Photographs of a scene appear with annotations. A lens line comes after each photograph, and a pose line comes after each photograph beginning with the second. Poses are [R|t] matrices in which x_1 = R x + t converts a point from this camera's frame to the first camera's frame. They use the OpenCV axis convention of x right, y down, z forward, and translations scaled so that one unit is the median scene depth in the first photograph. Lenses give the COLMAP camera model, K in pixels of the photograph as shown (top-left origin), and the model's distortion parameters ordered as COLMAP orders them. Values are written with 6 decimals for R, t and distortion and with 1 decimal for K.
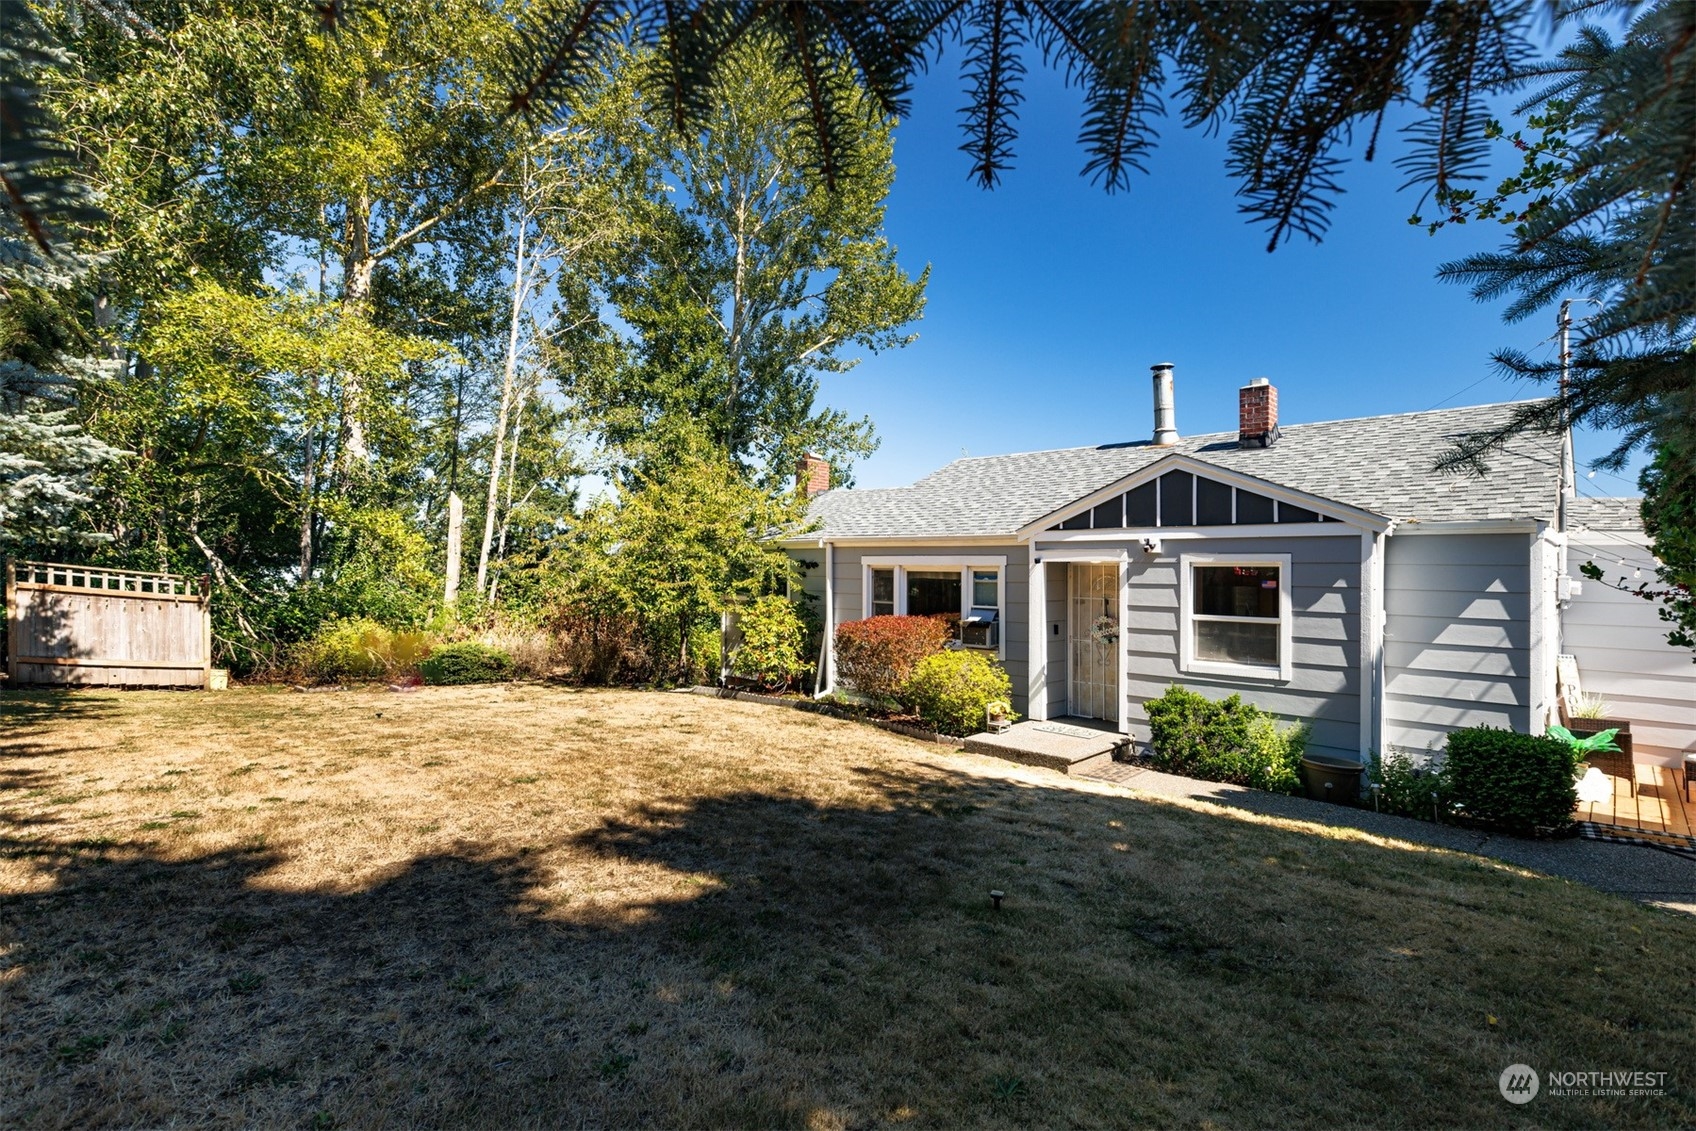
lens RADIAL K [[774.3, 0, 853.4], [0, 774.3, 551.1], [0, 0, 1]] dist [0.000797, -0.000083]
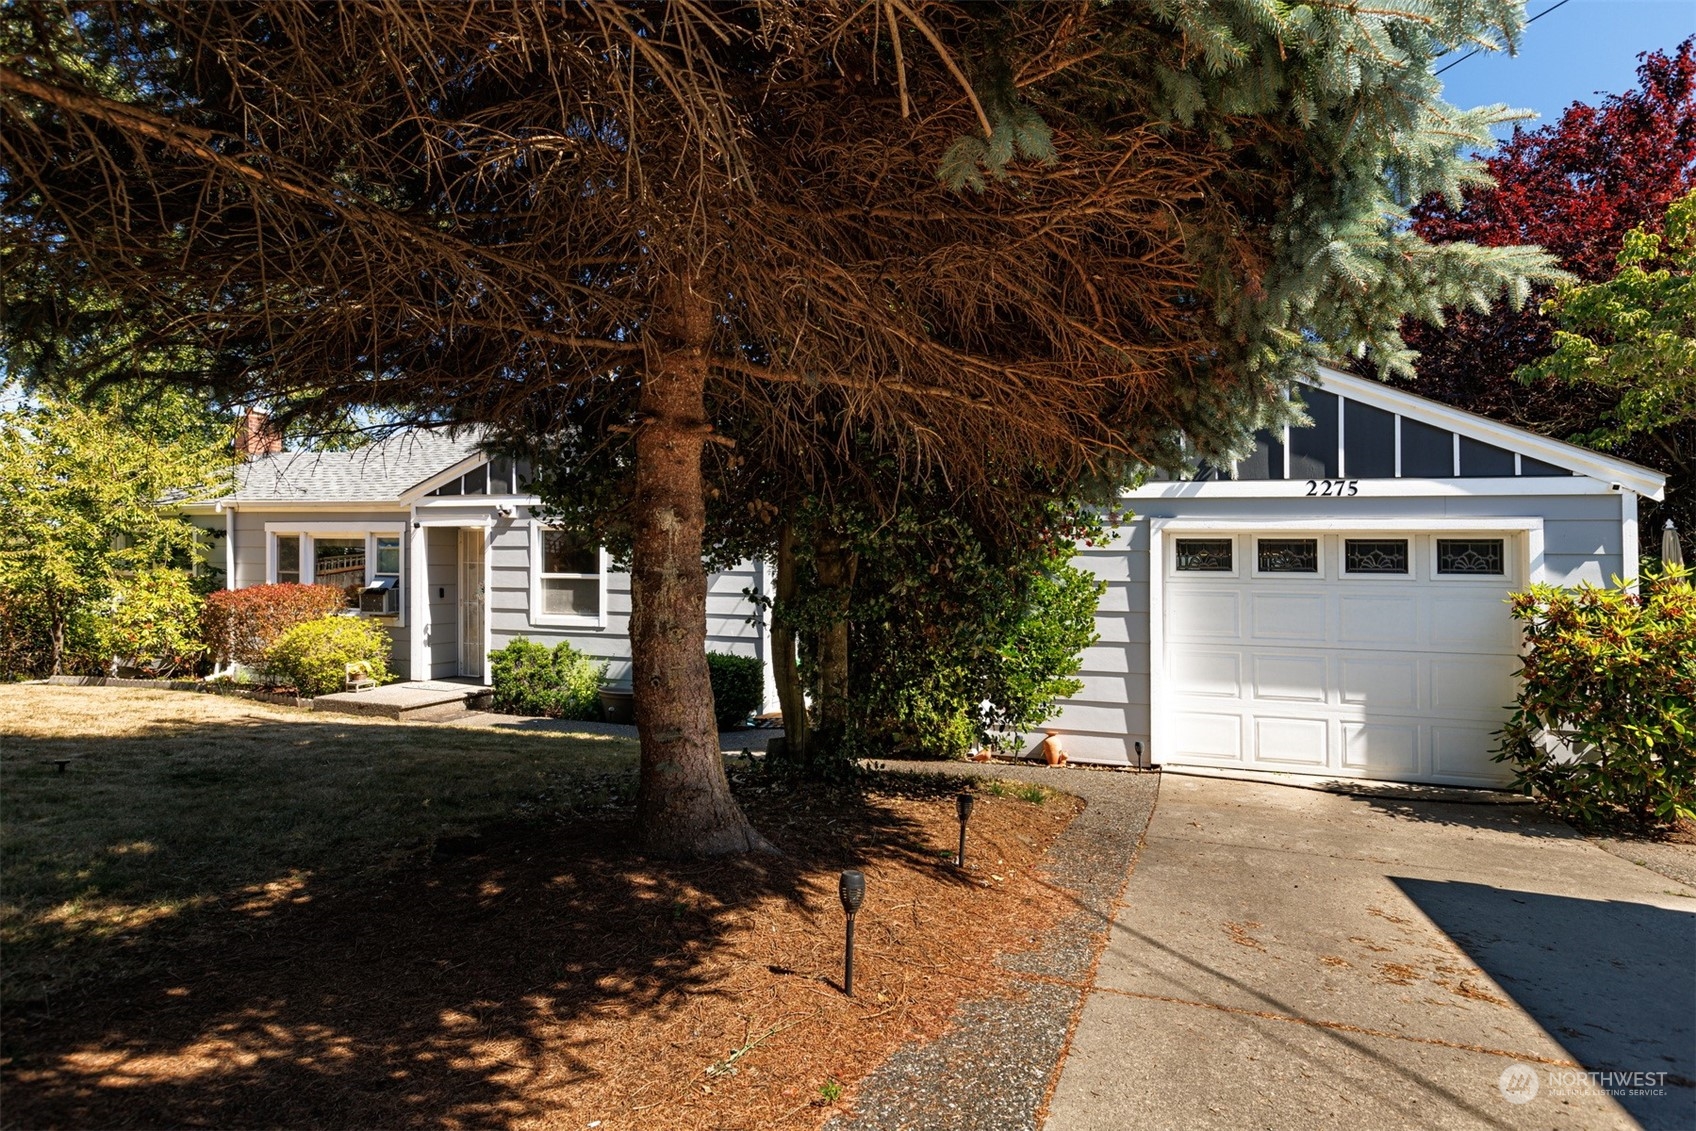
lens RADIAL K [[897.2, 0, 846.3], [0, 897.2, 579.0], [0, 0, 1]] dist [0.005335, -0.000052]
pose [[0.924486, -0.005749, 0.381173, 0.336515], [-0.011124, 0.999054, 0.042050, 0.029559], [-0.381054, -0.043115, 0.923547, -0.343660]]
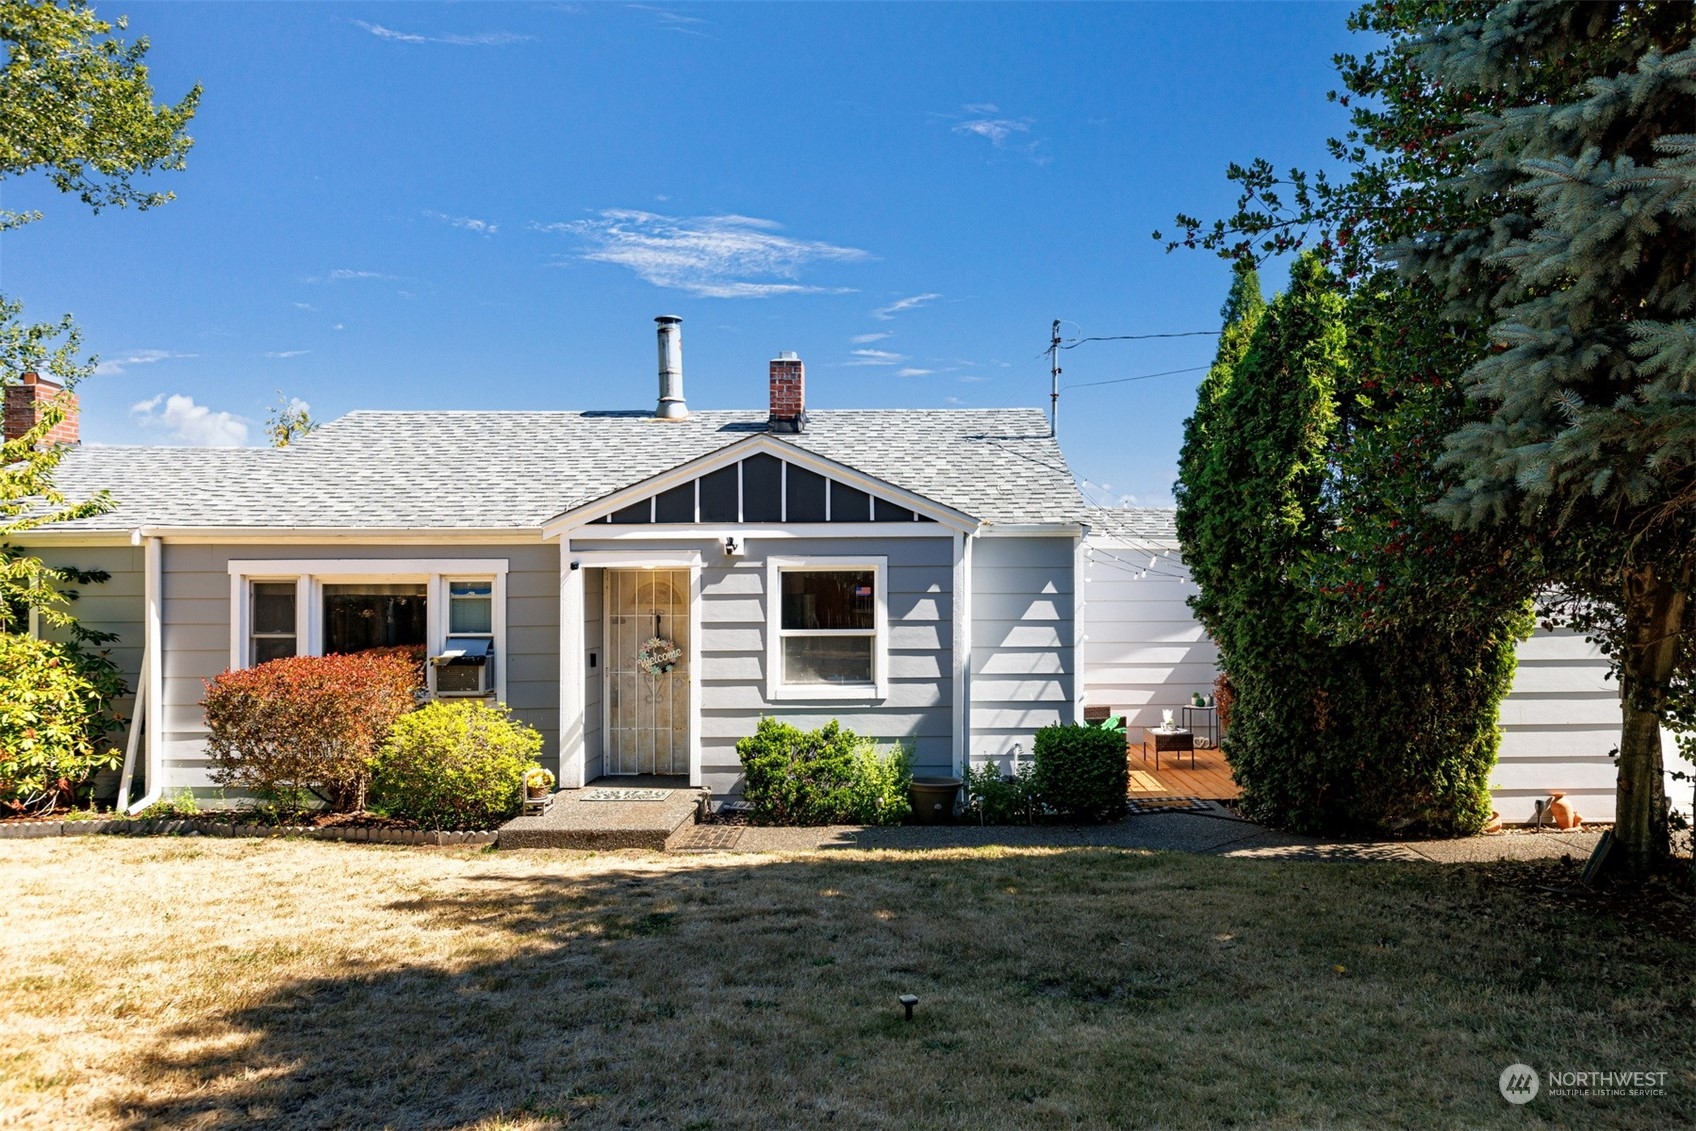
lens RADIAL K [[1036.6, 0, 886.2], [0, 1036.6, 548.7], [0, 0, 1]] dist [-0.008355, 0.004649]
pose [[0.734766, 0.005048, 0.678302, -0.219274], [-0.002947, 0.999987, -0.004249, -0.000438], [-0.678314, 0.001123, 0.734771, 0.106148]]
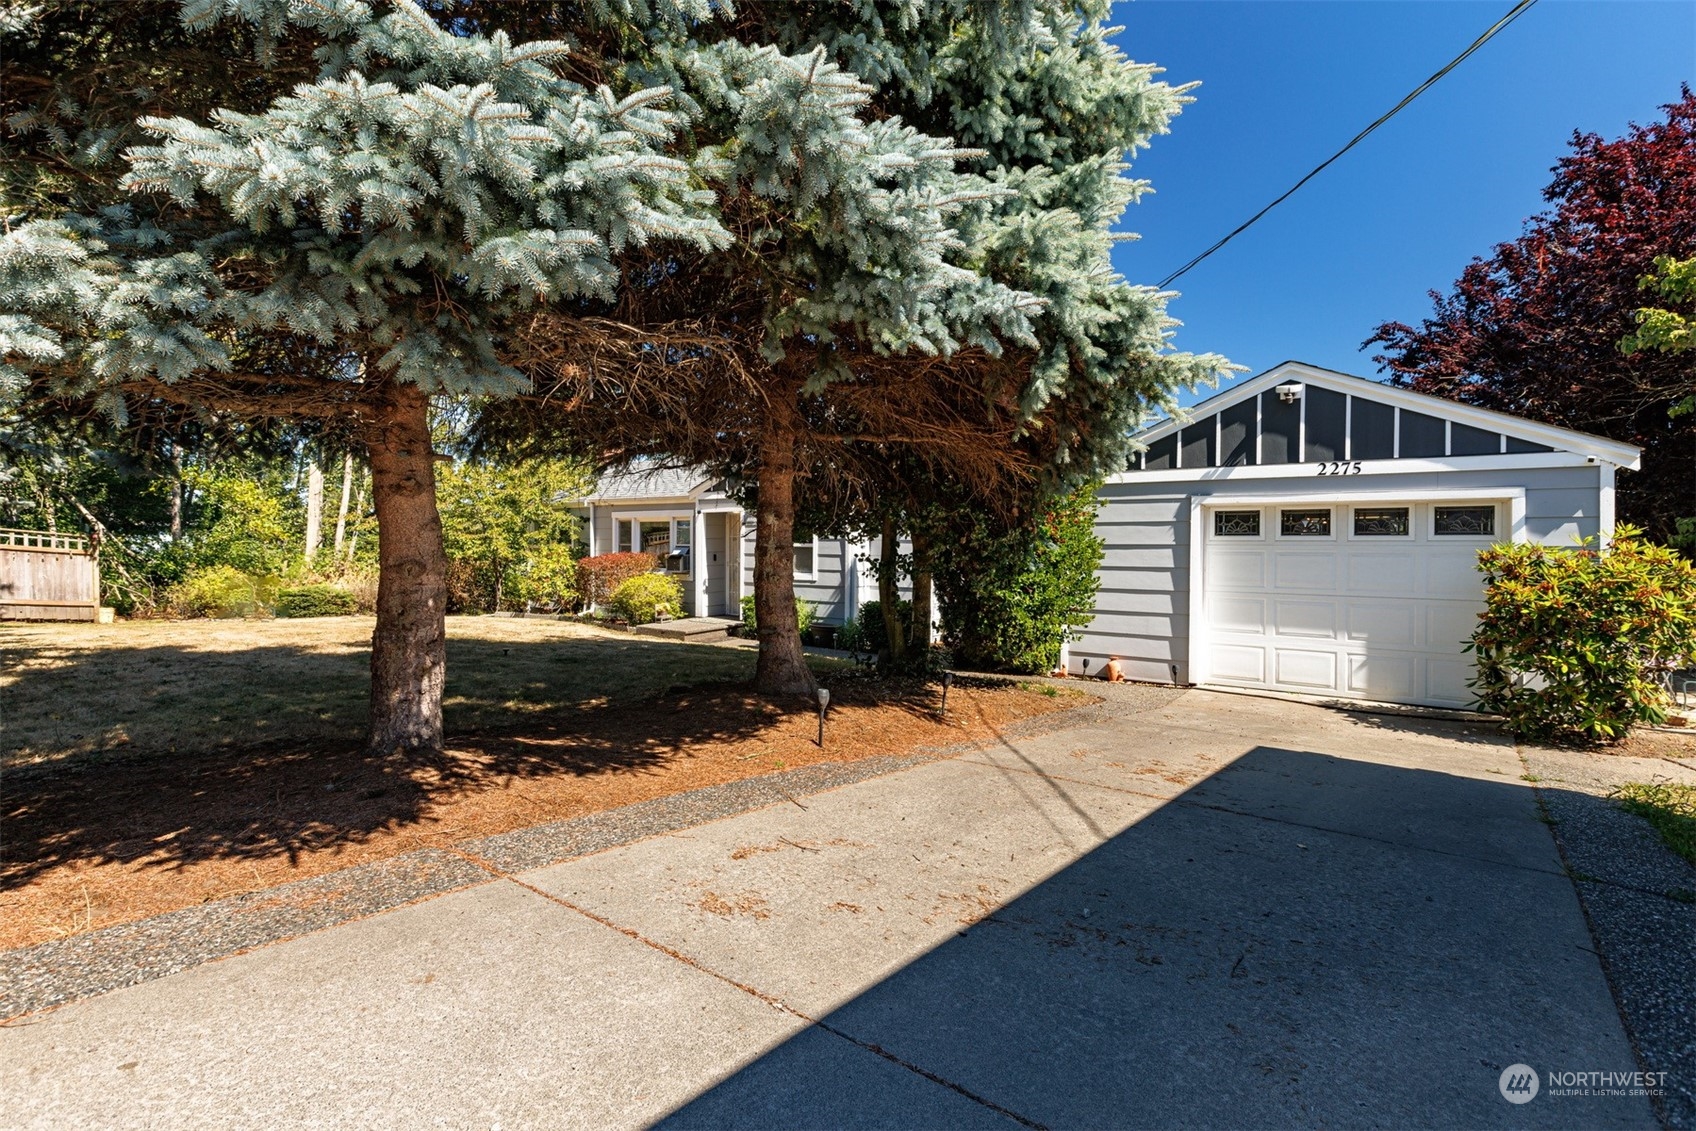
lens RADIAL K [[774.3, 0, 848.9], [0, 774.3, 523.4], [0, 0, 1]] dist [0.000797, -0.000083]
pose [[0.994762, -0.016620, 0.100861, 0.410211], [0.015101, 0.999761, 0.015805, 0.016346], [-0.101099, -0.014199, 0.994775, -0.589105]]
